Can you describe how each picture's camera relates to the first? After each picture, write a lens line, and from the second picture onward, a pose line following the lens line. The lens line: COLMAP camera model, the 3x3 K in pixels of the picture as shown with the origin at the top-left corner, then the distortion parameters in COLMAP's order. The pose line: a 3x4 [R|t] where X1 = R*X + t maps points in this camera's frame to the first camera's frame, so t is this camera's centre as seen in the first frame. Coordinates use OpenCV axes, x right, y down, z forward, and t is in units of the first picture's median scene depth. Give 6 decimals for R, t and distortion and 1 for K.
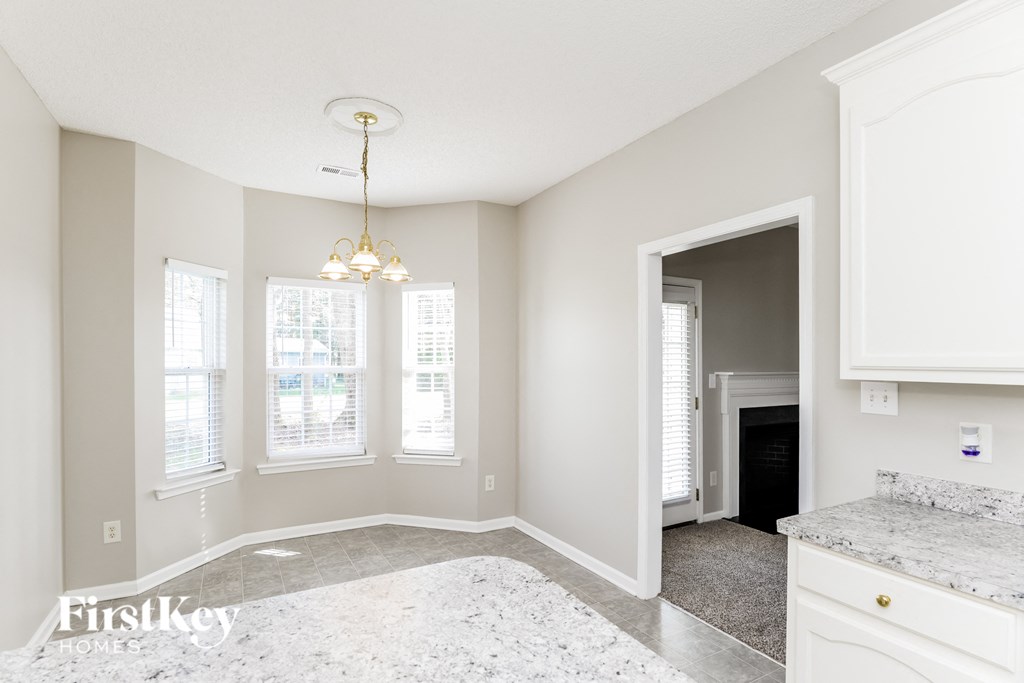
lens RADIAL K [[507.8, 0, 509.4], [0, 507.8, 359.1], [0, 0, 1]] dist [0.000362, 0.000040]
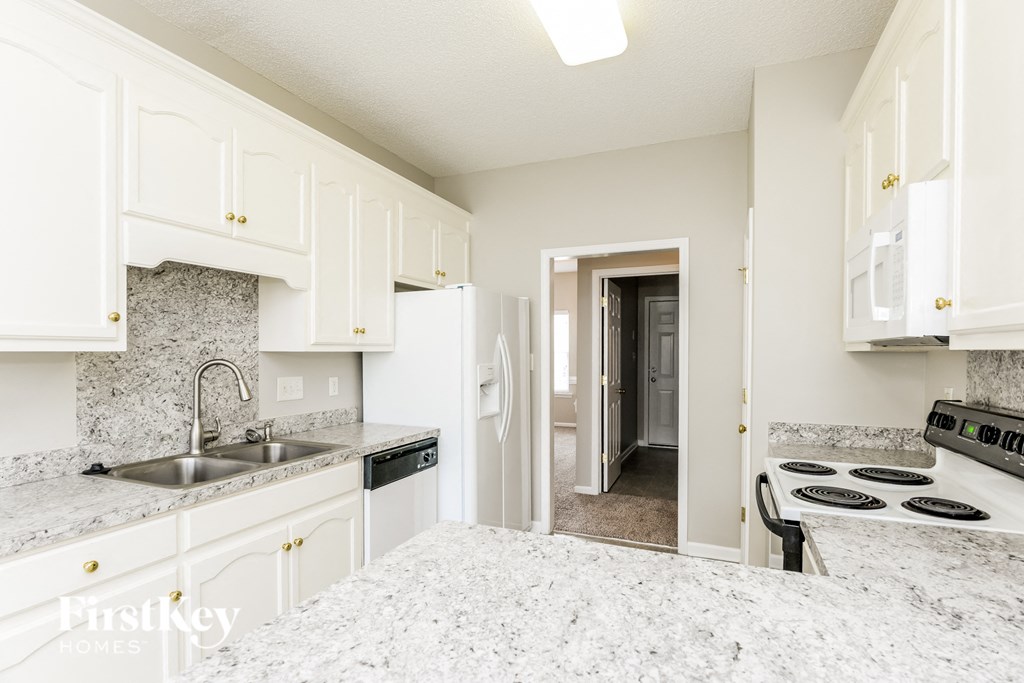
lens RADIAL K [[507.8, 0, 509.4], [0, 507.8, 359.1], [0, 0, 1]] dist [0.000362, 0.000040]
pose [[-0.619549, -0.008738, 0.784910, -0.694817], [-0.001211, 0.999947, 0.010177, 0.065836], [-0.784957, 0.005354, -0.619527, 1.193701]]
